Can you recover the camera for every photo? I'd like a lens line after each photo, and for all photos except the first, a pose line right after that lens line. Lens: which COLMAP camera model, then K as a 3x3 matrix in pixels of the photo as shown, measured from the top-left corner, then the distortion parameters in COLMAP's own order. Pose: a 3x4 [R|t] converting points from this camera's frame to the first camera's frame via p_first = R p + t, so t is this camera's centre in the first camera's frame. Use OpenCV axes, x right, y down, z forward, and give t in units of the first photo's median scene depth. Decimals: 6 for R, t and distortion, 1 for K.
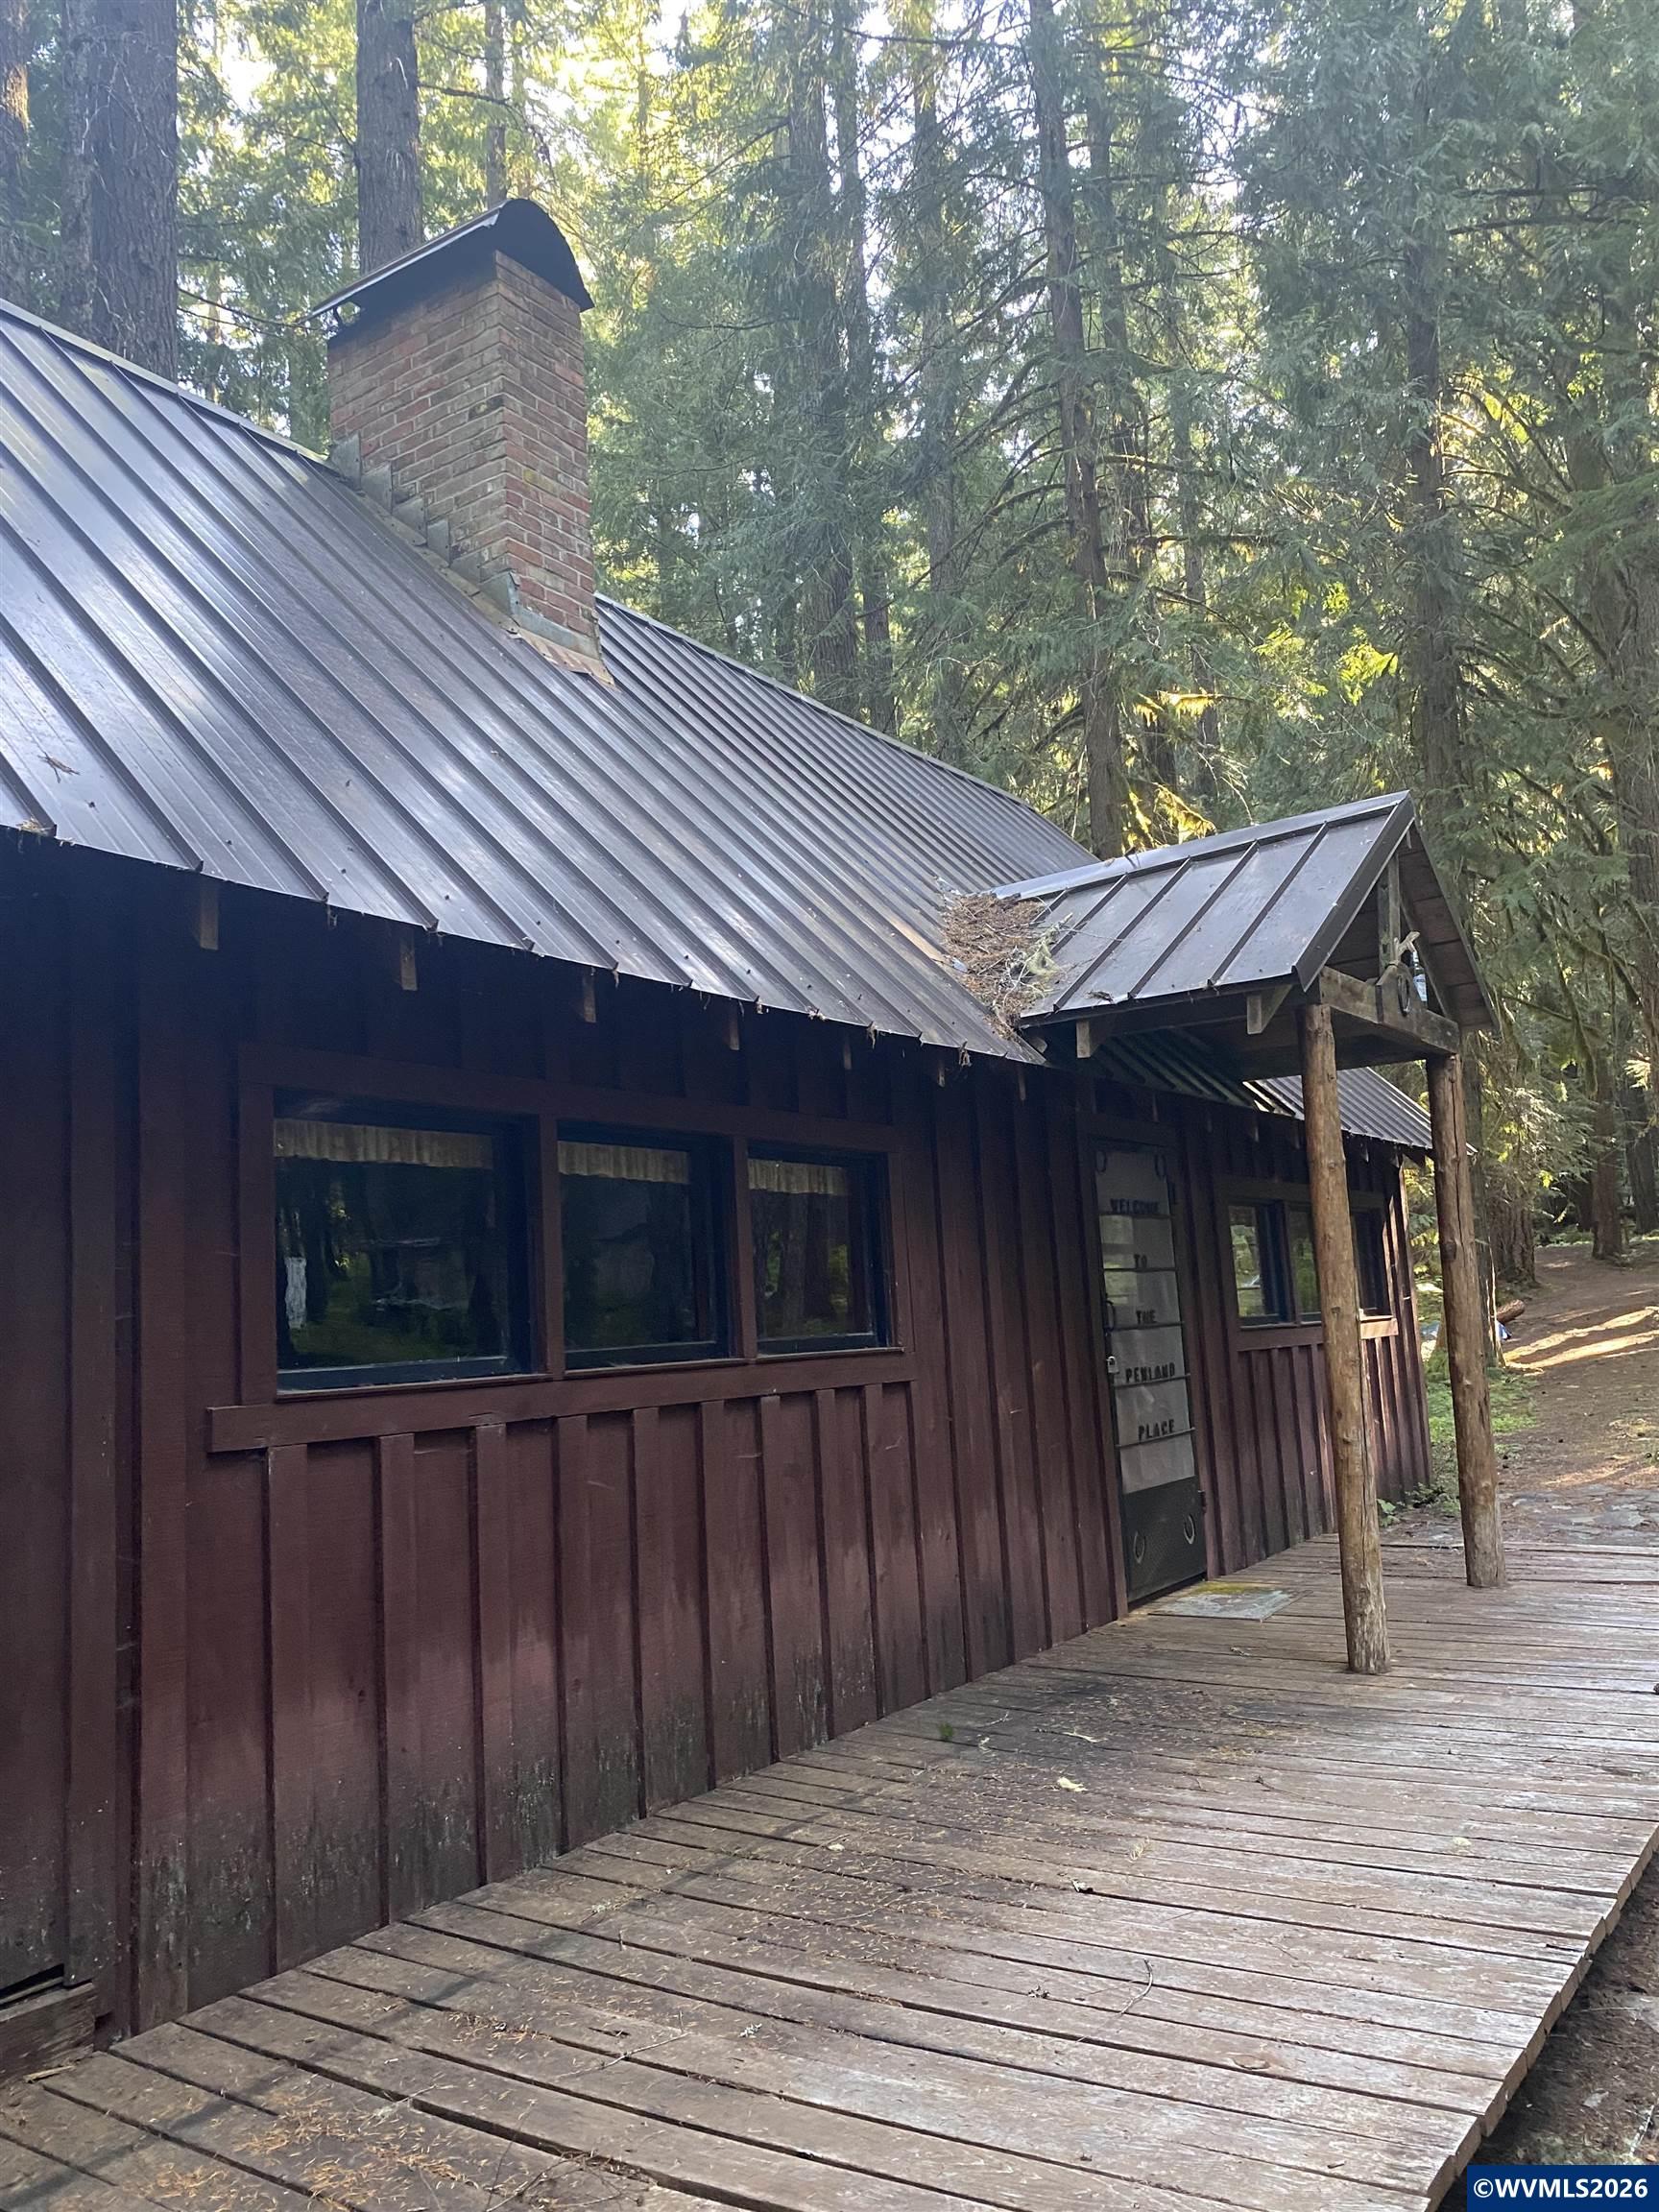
lens RADIAL K [[1658.9, 0, 814.0], [0, 1658.9, 1104.1], [0, 0, 1]] dist [0.026144, -0.008420]
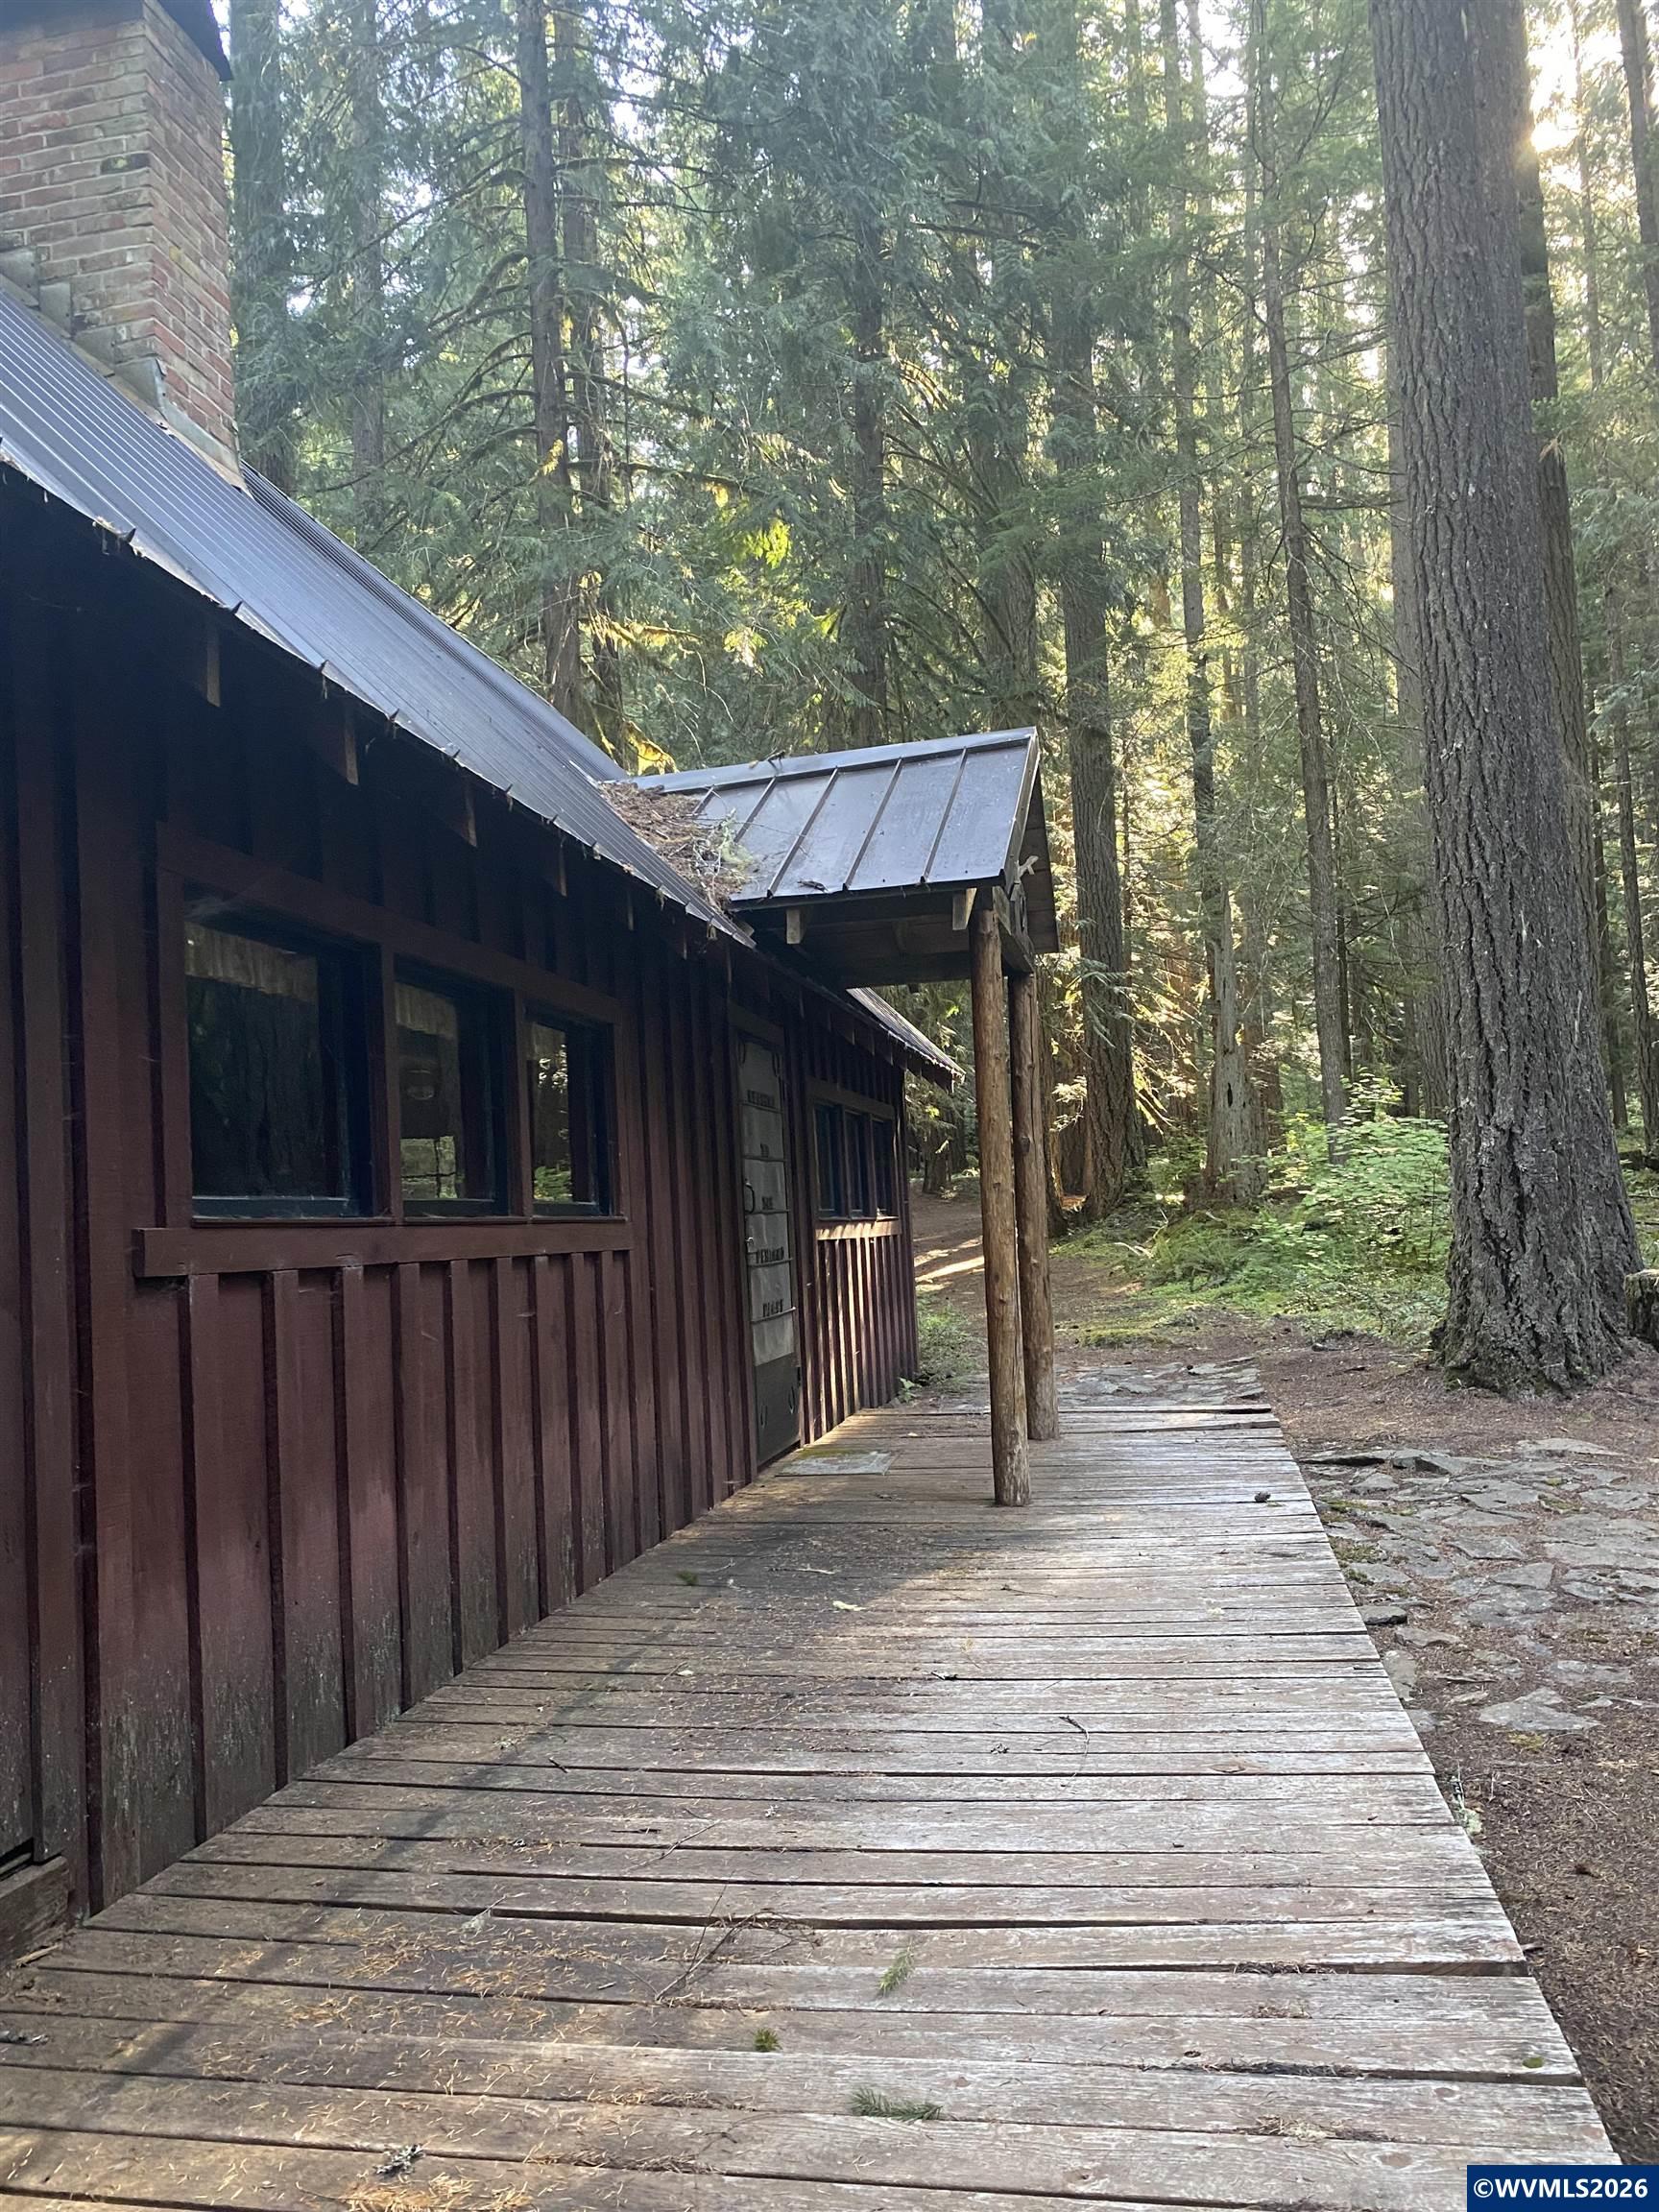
lens RADIAL K [[1658.9, 0, 814.0], [0, 1658.9, 1104.1], [0, 0, 1]] dist [0.026144, -0.008420]
pose [[0.925741, 0.035223, 0.376514, -0.364949], [-0.049939, 0.998320, 0.029392, 0.071186], [-0.374846, -0.046013, 0.925944, 0.041183]]
